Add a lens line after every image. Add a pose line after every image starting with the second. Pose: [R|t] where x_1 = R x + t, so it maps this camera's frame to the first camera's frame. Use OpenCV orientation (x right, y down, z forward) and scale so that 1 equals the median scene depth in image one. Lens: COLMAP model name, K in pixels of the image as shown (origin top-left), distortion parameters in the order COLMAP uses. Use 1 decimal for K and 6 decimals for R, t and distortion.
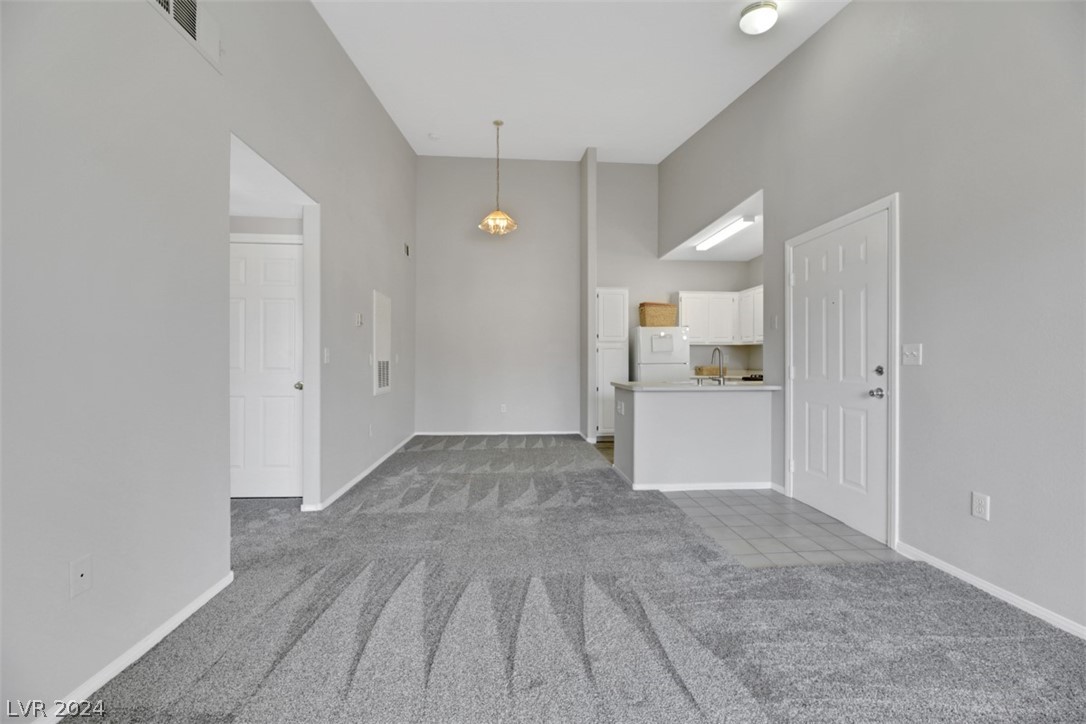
lens RADIAL K [[439.7, 0, 536.2], [0, 439.7, 354.8], [0, 0, 1]] dist [-0.006542, 0.001658]
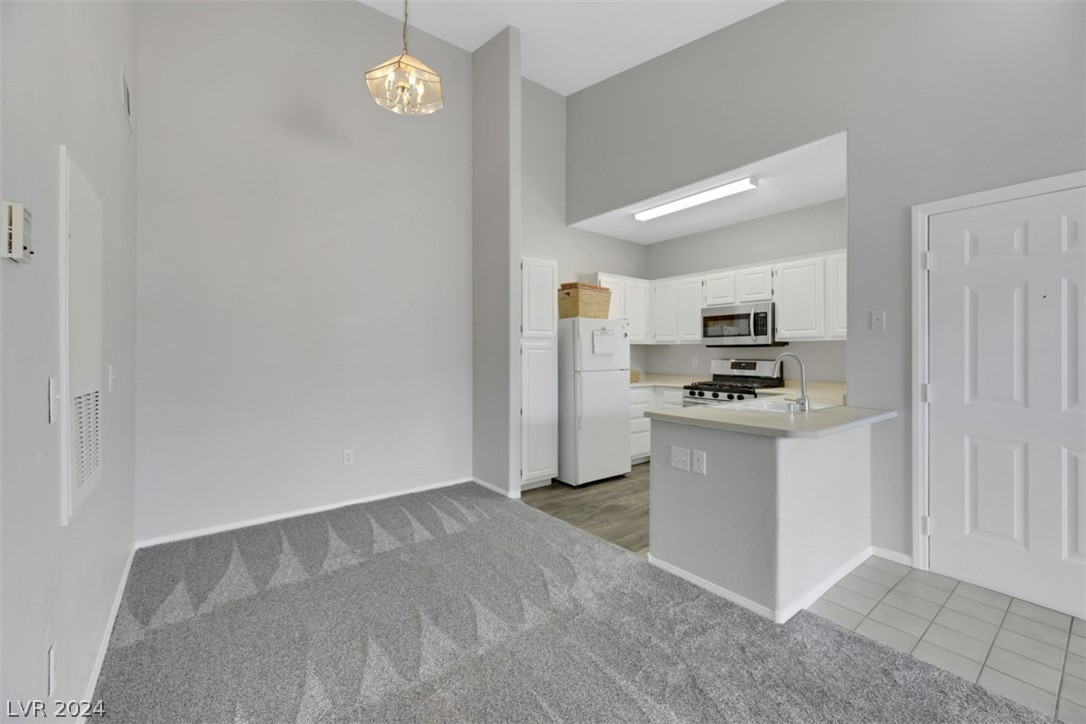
lens RADIAL K [[451.7, 0, 545.7], [0, 451.7, 352.2], [0, 0, 1]] dist [0.005545, -0.002039]
pose [[0.826703, -0.000204, 0.562639, -0.200750], [-0.007304, 0.999912, 0.011094, -0.016714], [-0.562592, -0.013282, 0.826628, 0.441030]]
